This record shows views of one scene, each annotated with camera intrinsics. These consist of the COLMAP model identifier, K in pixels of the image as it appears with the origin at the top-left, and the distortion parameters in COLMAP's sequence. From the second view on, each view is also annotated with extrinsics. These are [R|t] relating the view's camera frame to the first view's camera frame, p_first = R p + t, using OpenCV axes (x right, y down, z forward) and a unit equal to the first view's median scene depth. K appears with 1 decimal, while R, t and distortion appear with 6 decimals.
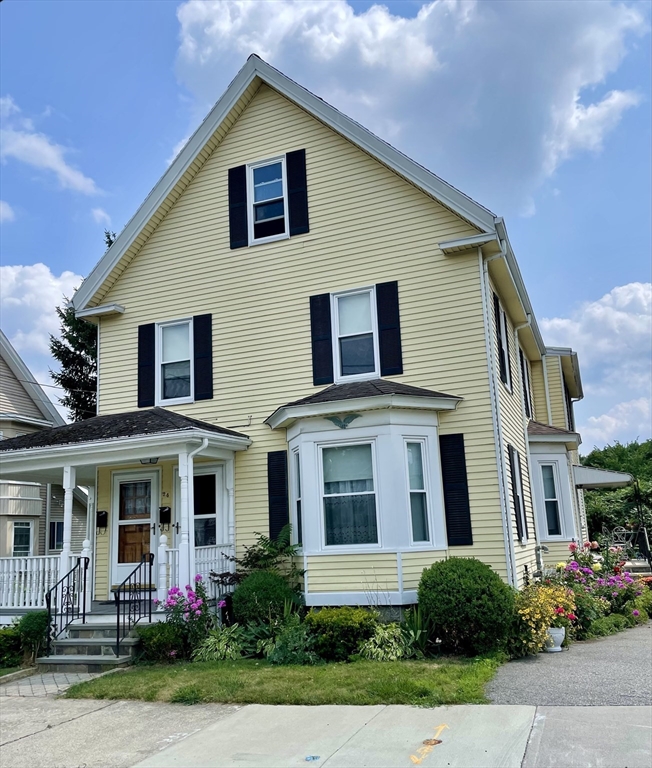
lens RADIAL K [[701.3, 0, 325.9], [0, 701.3, 409.4], [0, 0, 1]] dist [0.026948, 0.000000]
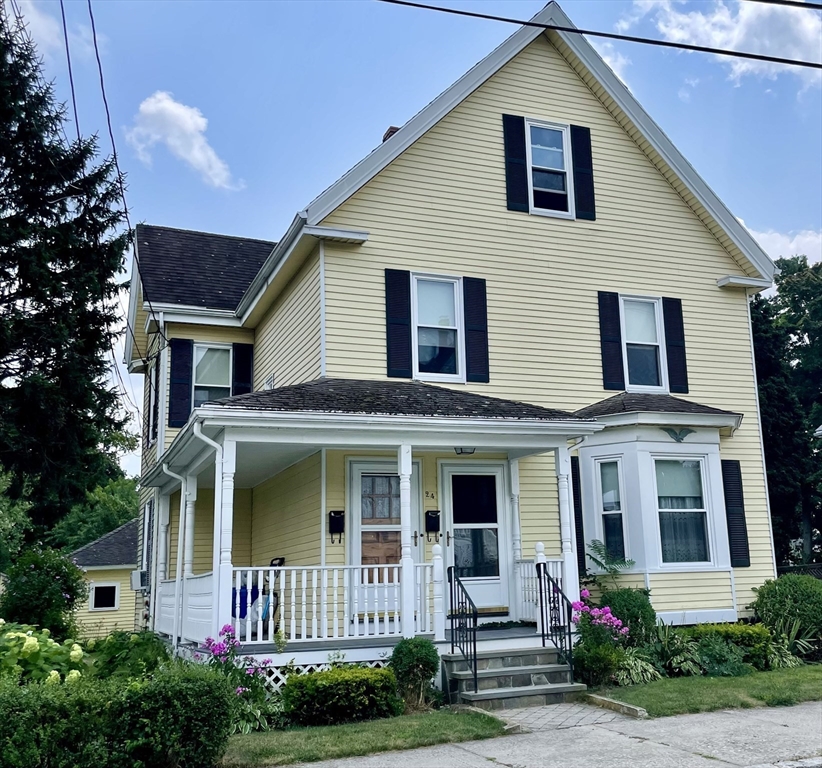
lens RADIAL K [[961.2, 0, 485.3], [0, 961.2, 378.9], [0, 0, 1]] dist [0.044542, 0.000000]
pose [[0.709608, 0.166405, 0.684665, -0.987302], [-0.126168, 0.986015, -0.108883, 0.108693], [-0.693208, -0.009118, 0.720679, 0.205305]]
